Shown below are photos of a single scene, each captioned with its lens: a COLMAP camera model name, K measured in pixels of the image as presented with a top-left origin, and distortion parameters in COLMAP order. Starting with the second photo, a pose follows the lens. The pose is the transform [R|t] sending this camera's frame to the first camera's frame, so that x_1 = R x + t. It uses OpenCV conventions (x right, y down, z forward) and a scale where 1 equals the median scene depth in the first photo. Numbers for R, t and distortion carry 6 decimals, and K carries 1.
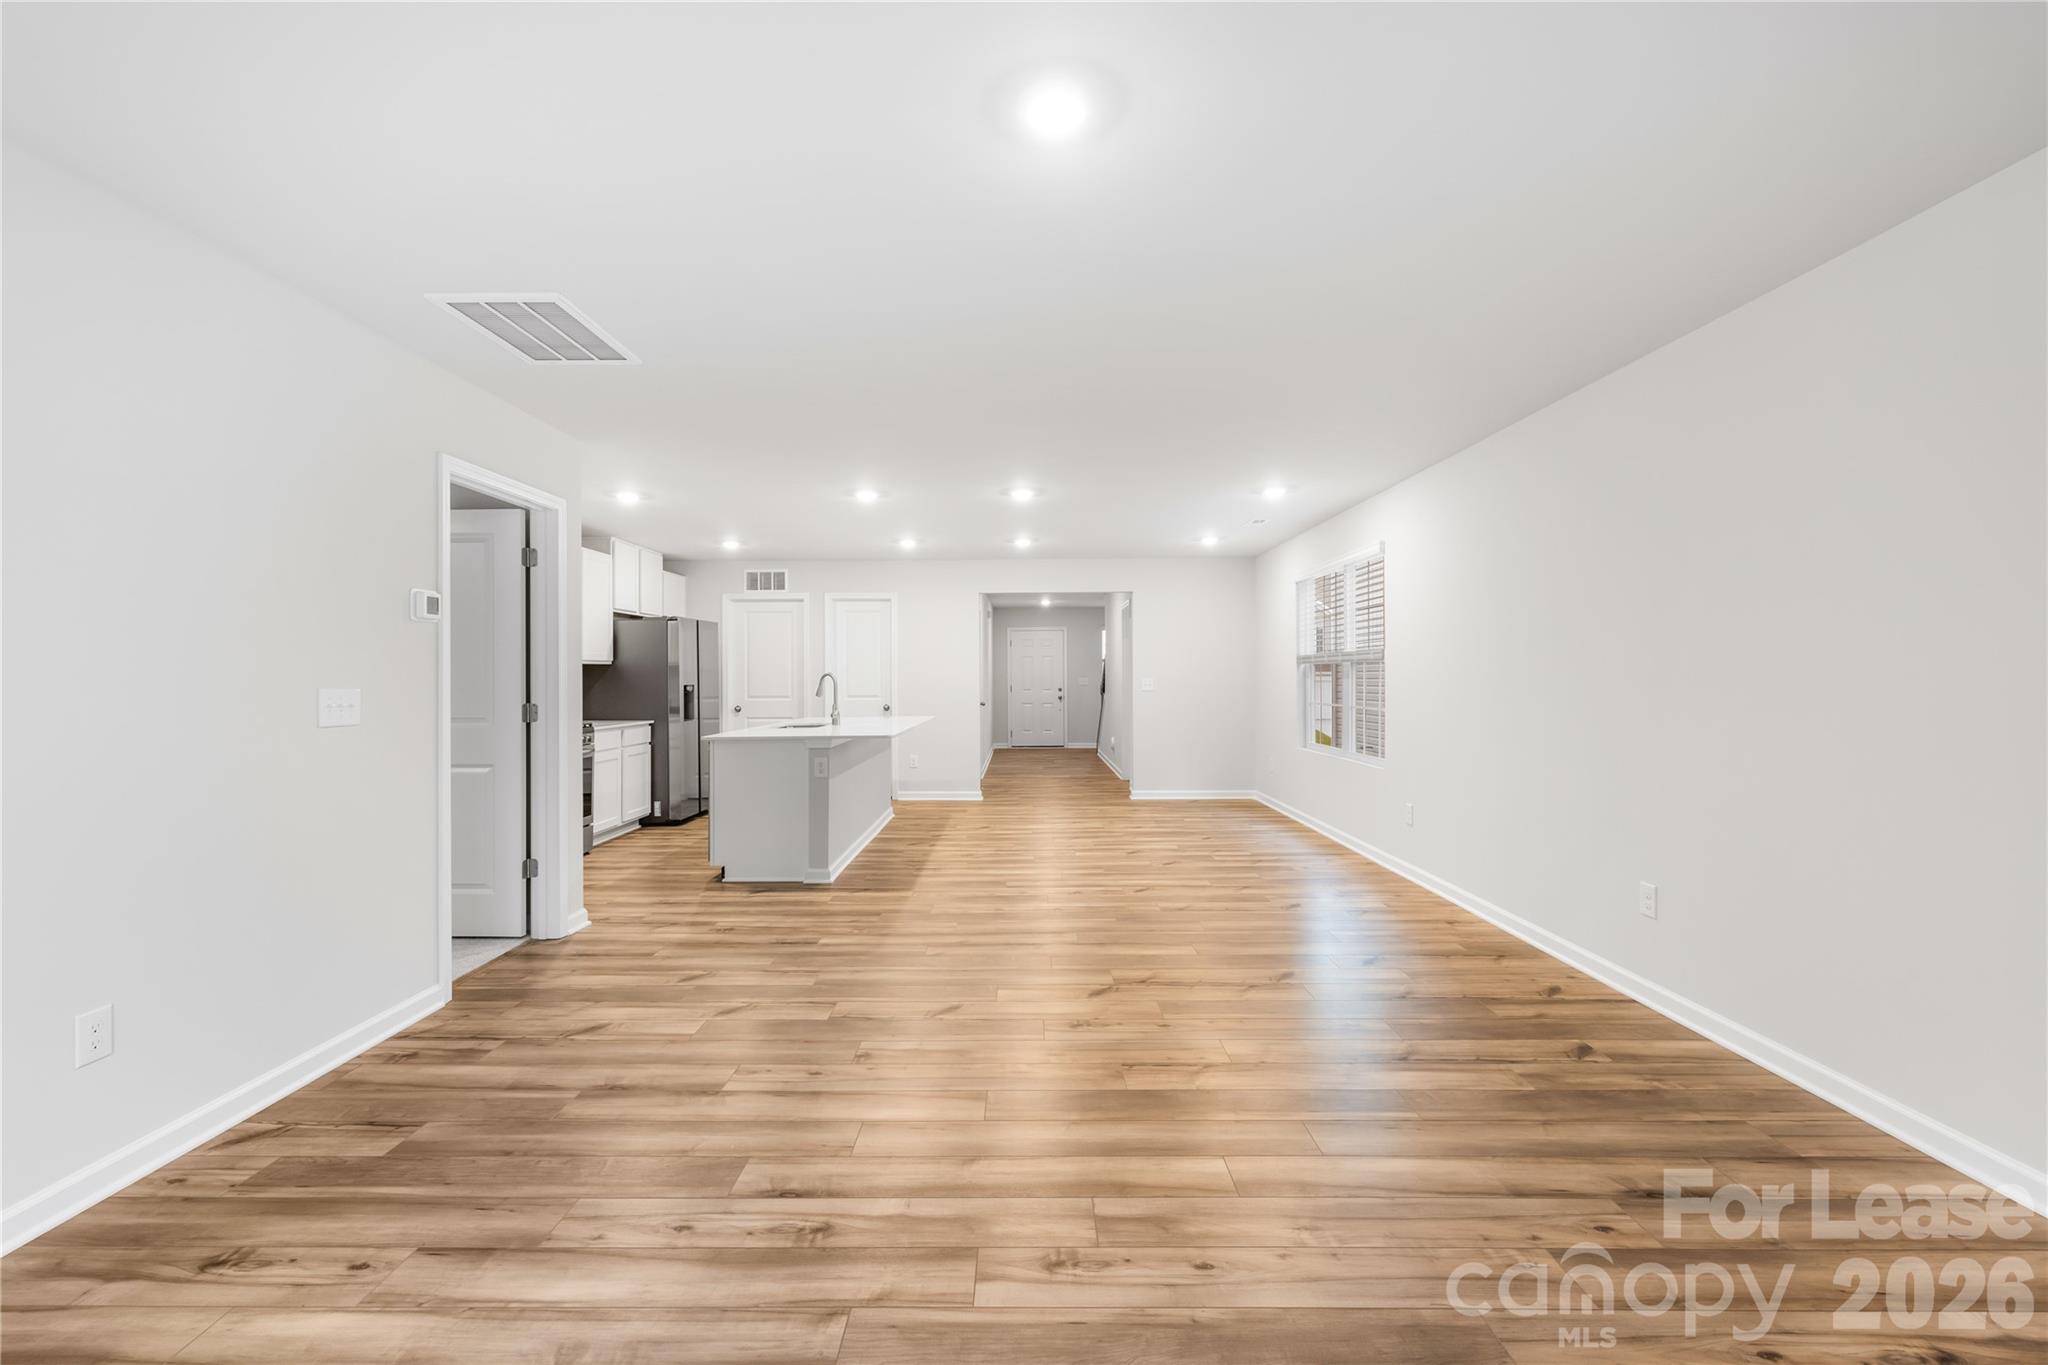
lens RADIAL K [[875.6, 0, 1011.0], [0, 875.6, 679.8], [0, 0, 1]] dist [-0.000126, -0.000417]
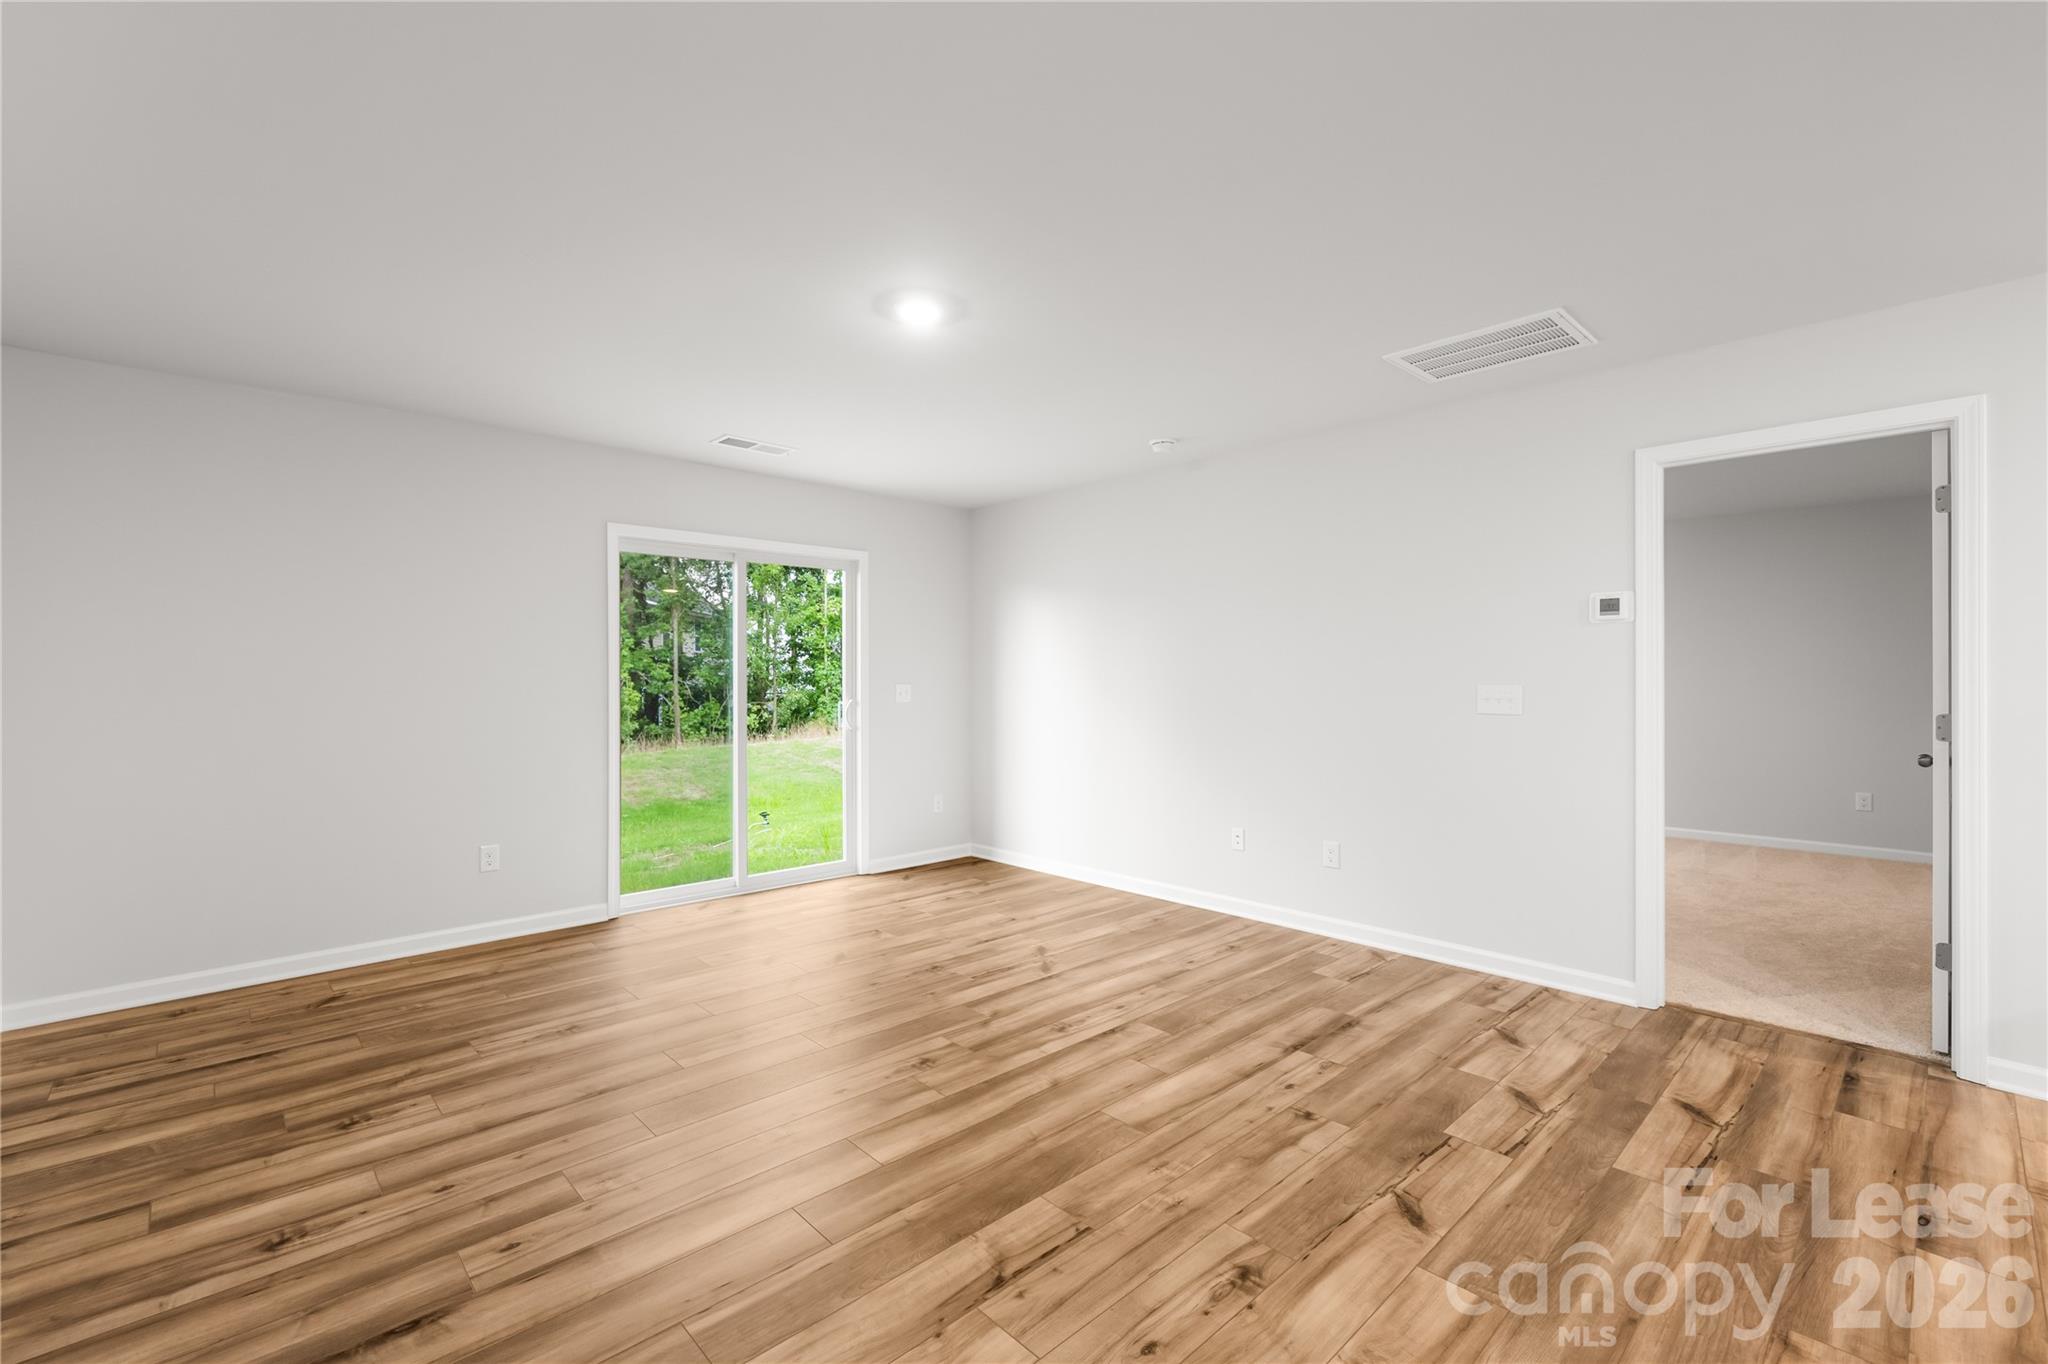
lens RADIAL K [[875.6, 0, 1010.0], [0, 875.6, 673.1], [0, 0, 1]] dist [-0.000126, -0.000417]
pose [[-0.725626, 0.002322, -0.688086, 0.576495], [0.003624, 0.999993, -0.000448, -0.009620], [0.688080, -0.002819, -0.725629, 1.281833]]
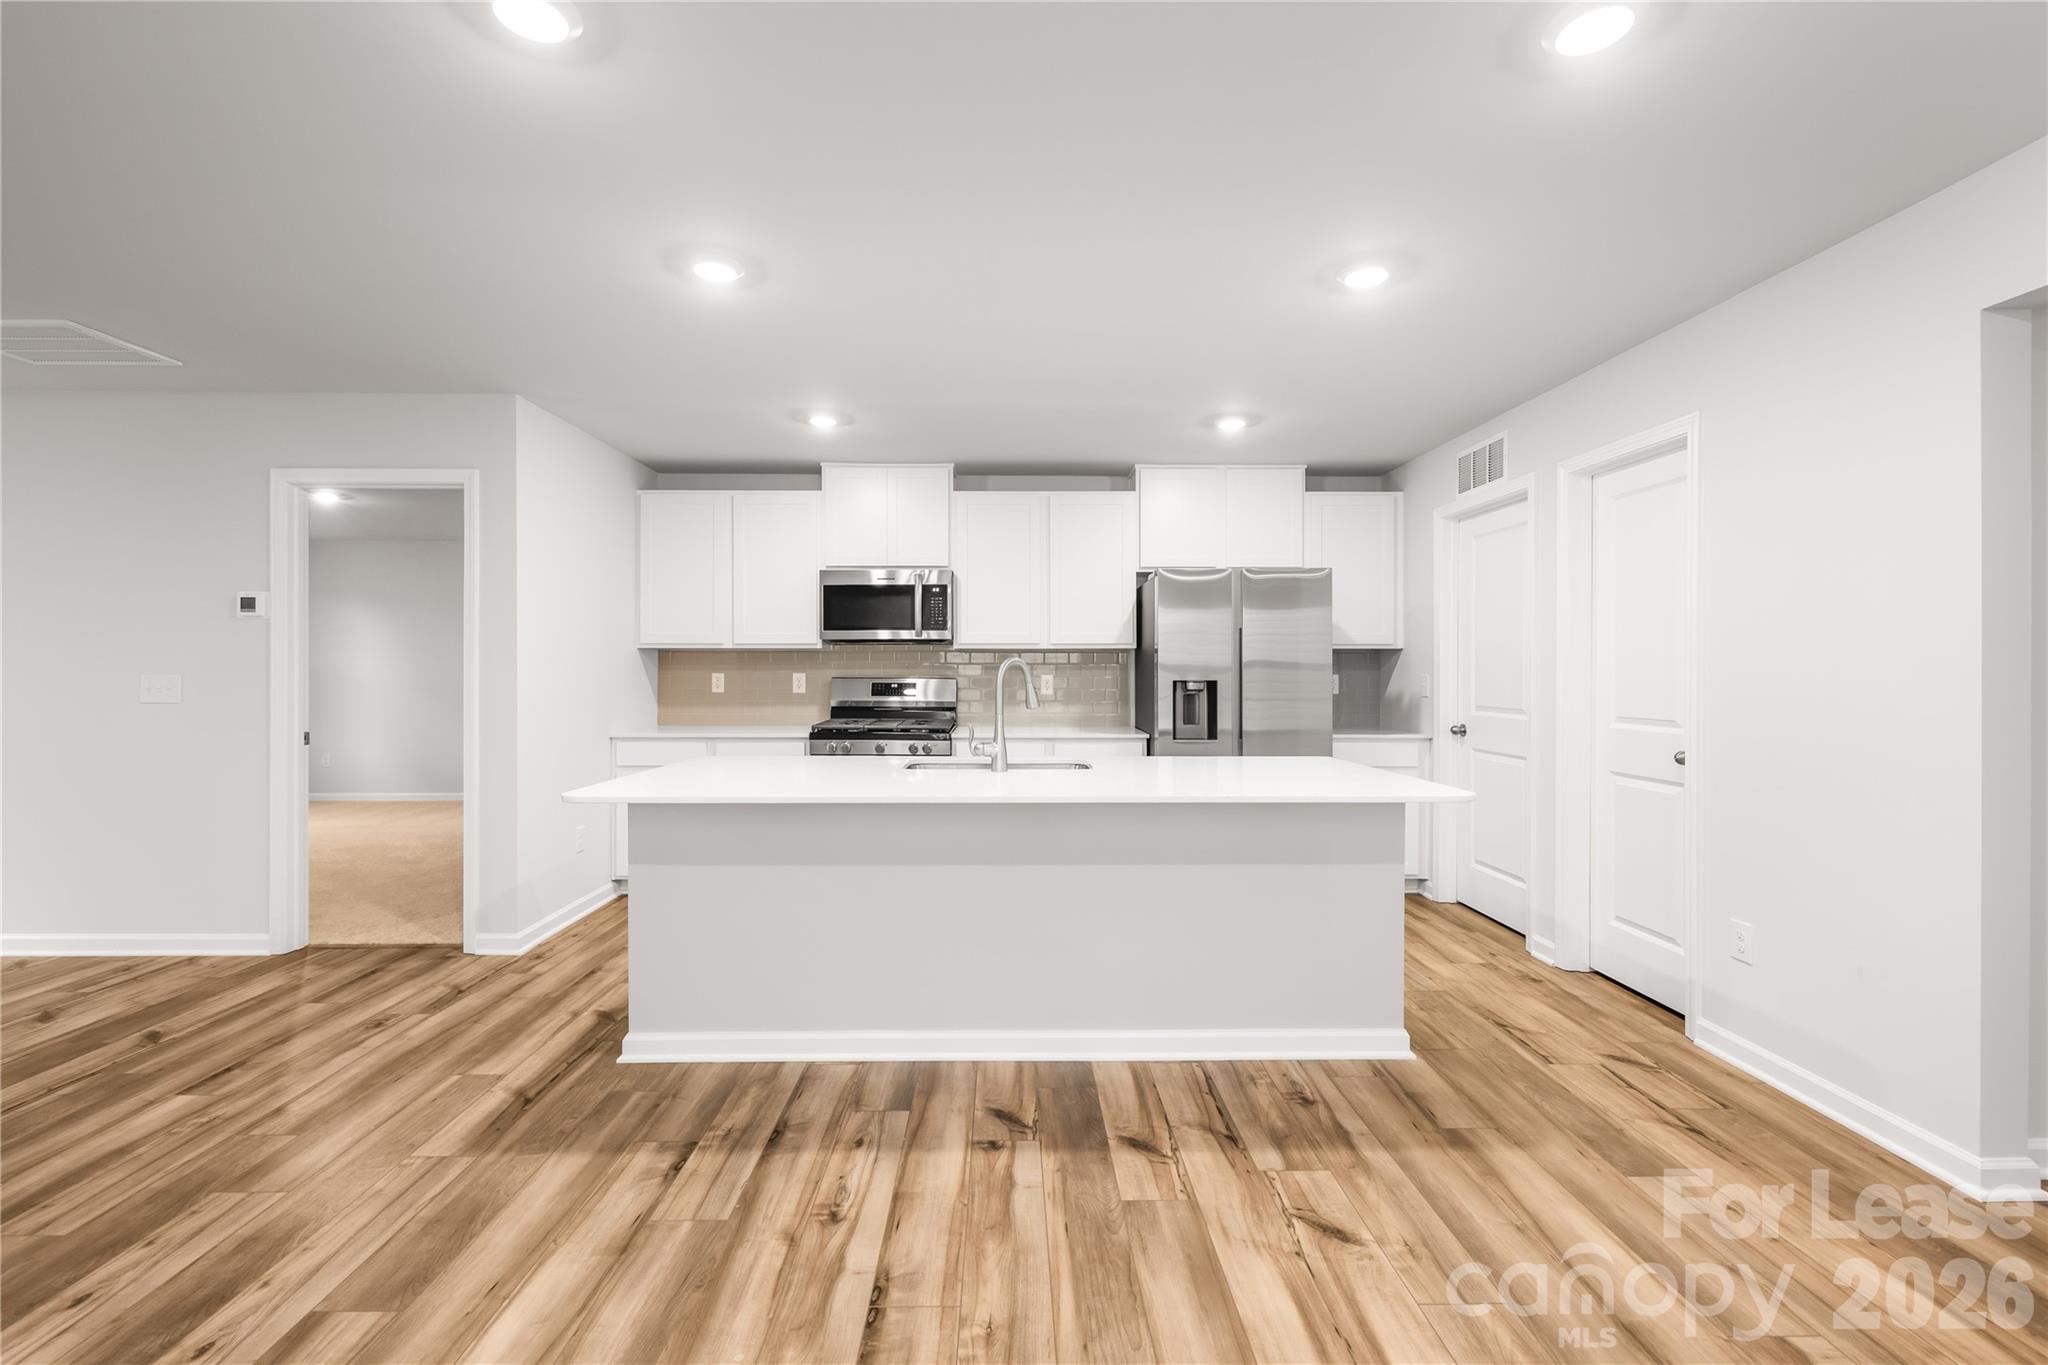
lens RADIAL K [[865.1, 0, 1012.8], [0, 865.1, 673.2], [0, 0, 1]] dist [-0.000859, 0.000562]
pose [[0.026860, 0.008756, -0.999601, 0.521453], [-0.004075, 0.999954, 0.008649, -0.008904], [0.999631, 0.003841, 0.026894, 2.012665]]
